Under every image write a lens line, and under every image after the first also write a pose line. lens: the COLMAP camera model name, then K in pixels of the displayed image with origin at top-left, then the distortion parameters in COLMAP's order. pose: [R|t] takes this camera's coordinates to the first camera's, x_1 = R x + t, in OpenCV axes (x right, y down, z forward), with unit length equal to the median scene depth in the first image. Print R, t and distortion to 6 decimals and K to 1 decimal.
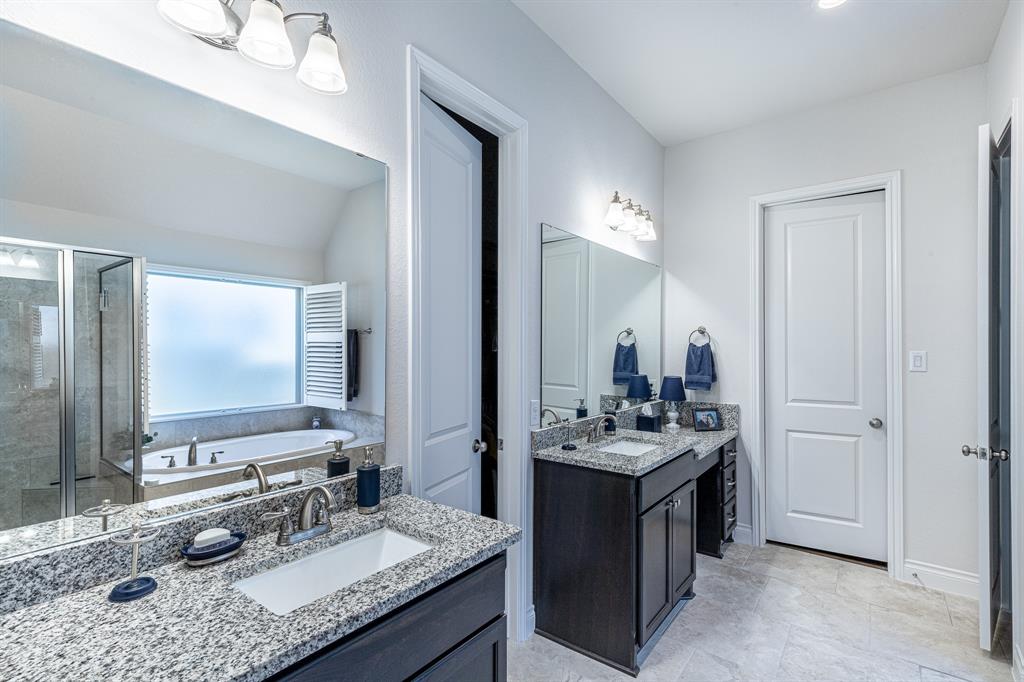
lens RADIAL K [[473.7, 0, 515.2], [0, 473.7, 345.7], [0, 0, 1]] dist [0.006409, -0.000505]
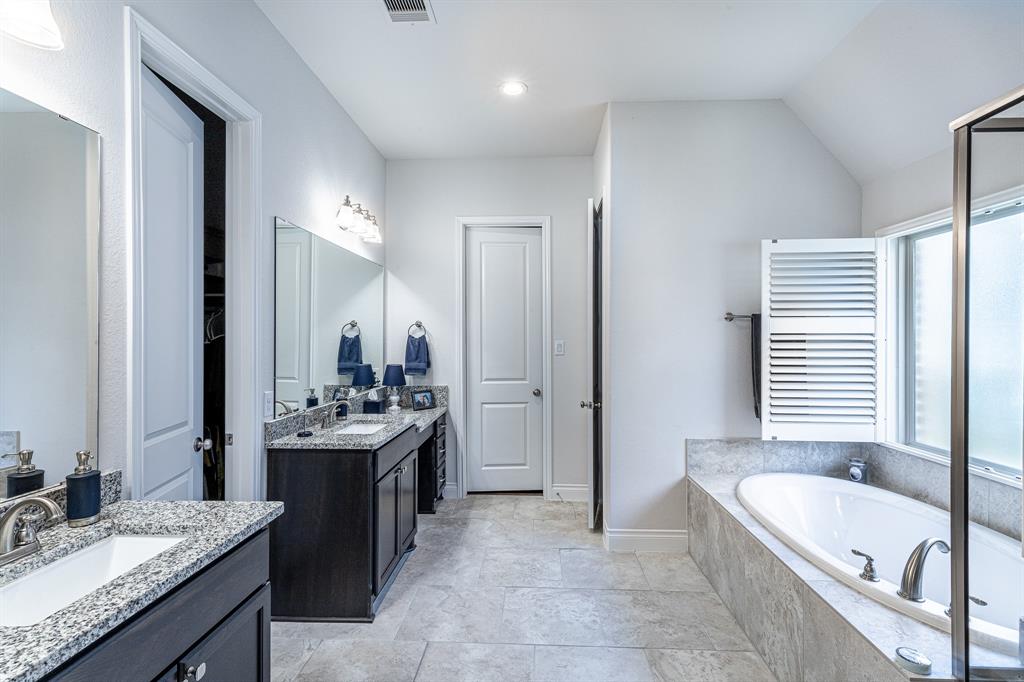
lens RADIAL K [[466.8, 0, 516.8], [0, 466.8, 337.7], [0, 0, 1]] dist [-0.000778, -0.000333]
pose [[0.821358, -0.000842, 0.570412, -0.091144], [0.000286, 0.999999, 0.001063, -0.000225], [-0.570413, -0.000710, 0.821358, -0.118164]]
